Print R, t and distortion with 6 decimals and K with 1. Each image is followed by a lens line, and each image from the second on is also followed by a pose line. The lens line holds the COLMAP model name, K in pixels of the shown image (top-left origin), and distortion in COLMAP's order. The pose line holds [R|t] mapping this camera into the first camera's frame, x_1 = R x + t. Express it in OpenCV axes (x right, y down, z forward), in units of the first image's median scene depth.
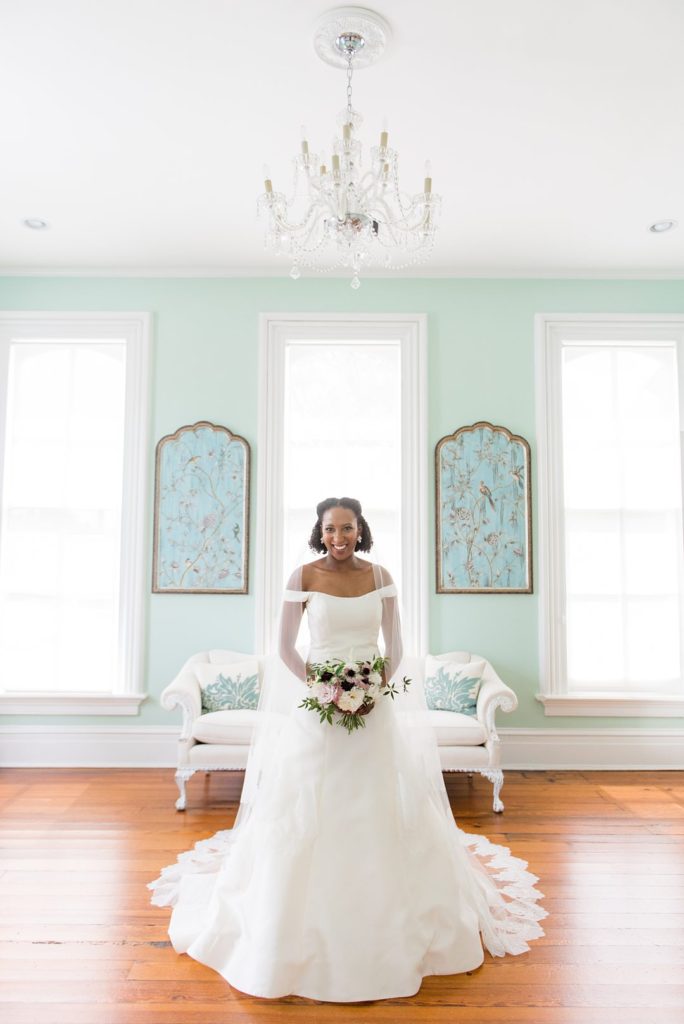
lens RADIAL K [[703.9, 0, 342.4], [0, 703.9, 512.4], [0, 0, 1]] dist [-0.007878, -0.000904]
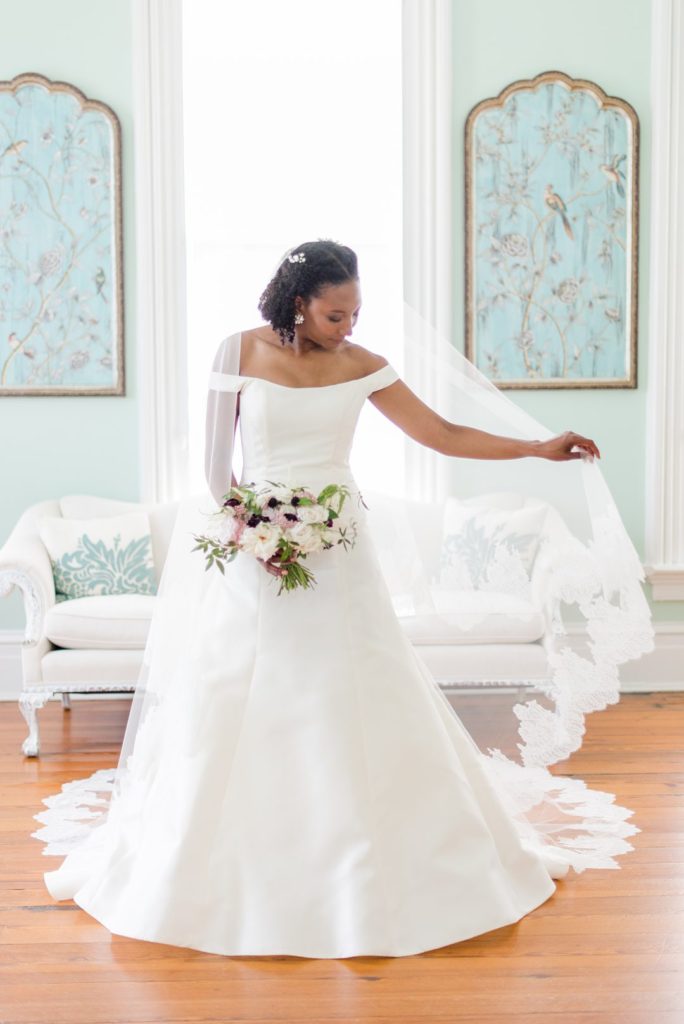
lens RADIAL K [[1533.3, 0, 342.5], [0, 1533.3, 509.4], [0, 0, 1]] dist [0.000315, 0.000000]
pose [[0.999326, -0.015489, 0.033274, -0.005429], [0.009423, 0.984475, 0.175272, -0.005967], [-0.035472, -0.174840, 0.983958, -0.207690]]
